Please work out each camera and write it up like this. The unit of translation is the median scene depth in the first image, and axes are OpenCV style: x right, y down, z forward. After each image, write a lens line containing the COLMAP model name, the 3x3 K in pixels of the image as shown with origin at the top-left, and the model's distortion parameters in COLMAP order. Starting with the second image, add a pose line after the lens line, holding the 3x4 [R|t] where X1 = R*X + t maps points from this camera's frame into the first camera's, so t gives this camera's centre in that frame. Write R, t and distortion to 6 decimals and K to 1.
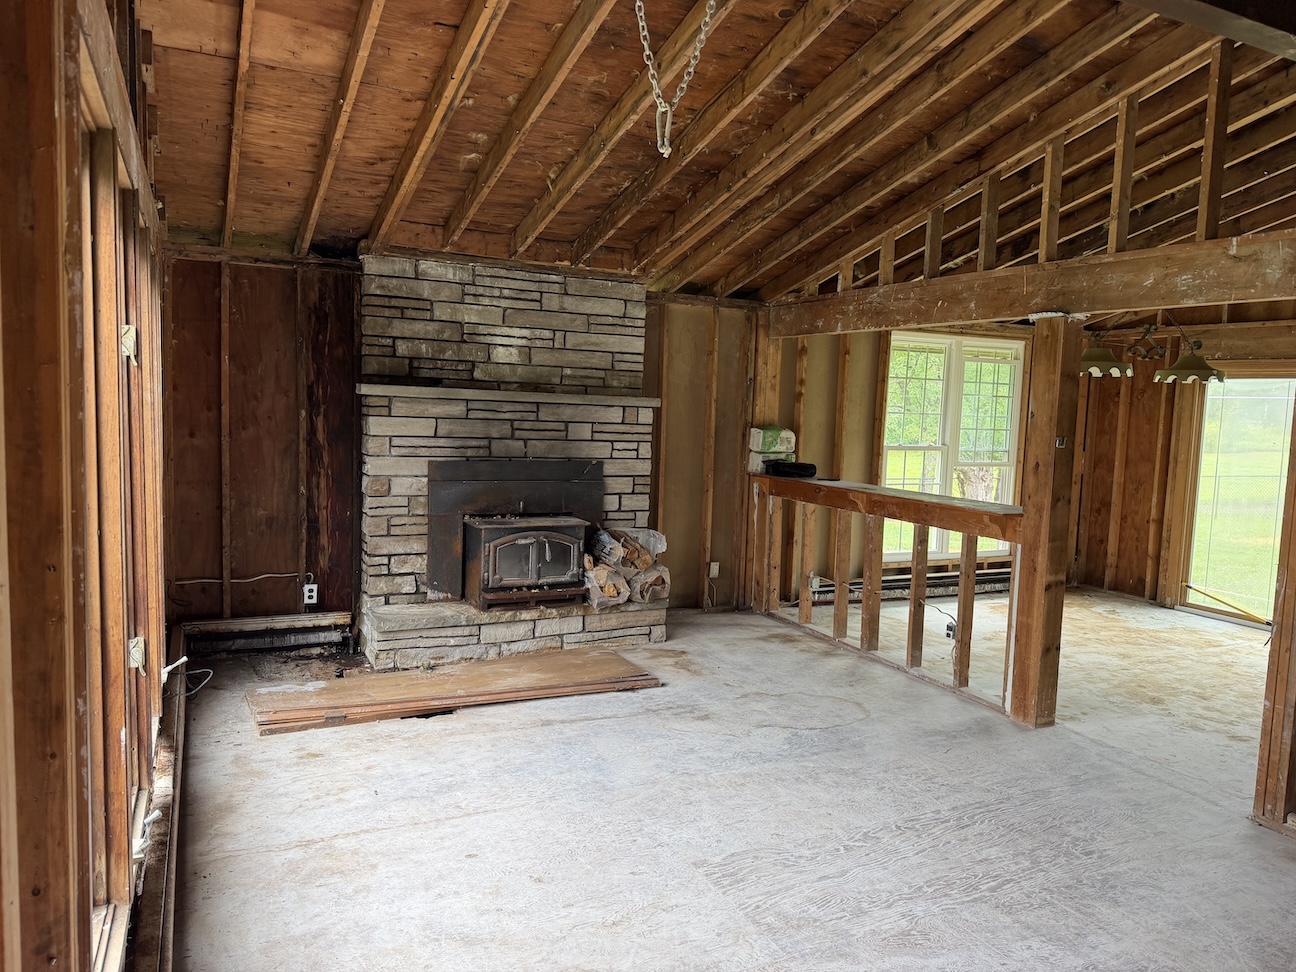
lens RADIAL K [[905.1, 0, 634.4], [0, 905.1, 492.7], [0, 0, 1]] dist [0.049645, -0.060301]
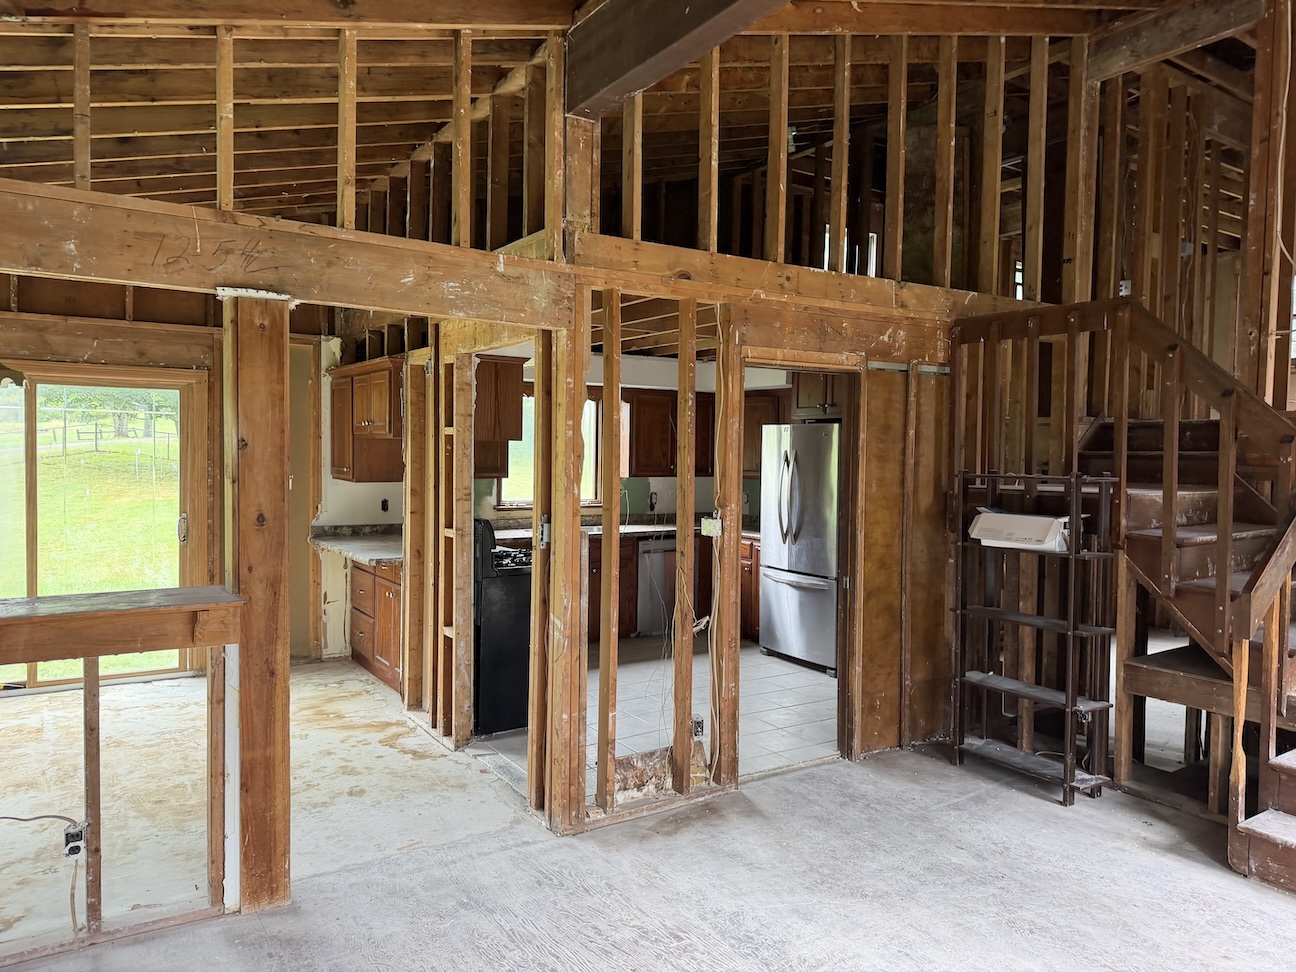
lens RADIAL K [[905.1, 0, 654.4], [0, 905.1, 474.6], [0, 0, 1]] dist [0.049645, -0.060301]
pose [[-0.148676, -0.065249, 0.986731, -0.299580], [0.077844, 0.993952, 0.077455, -0.106811], [-0.985817, 0.088327, -0.142697, 0.949179]]
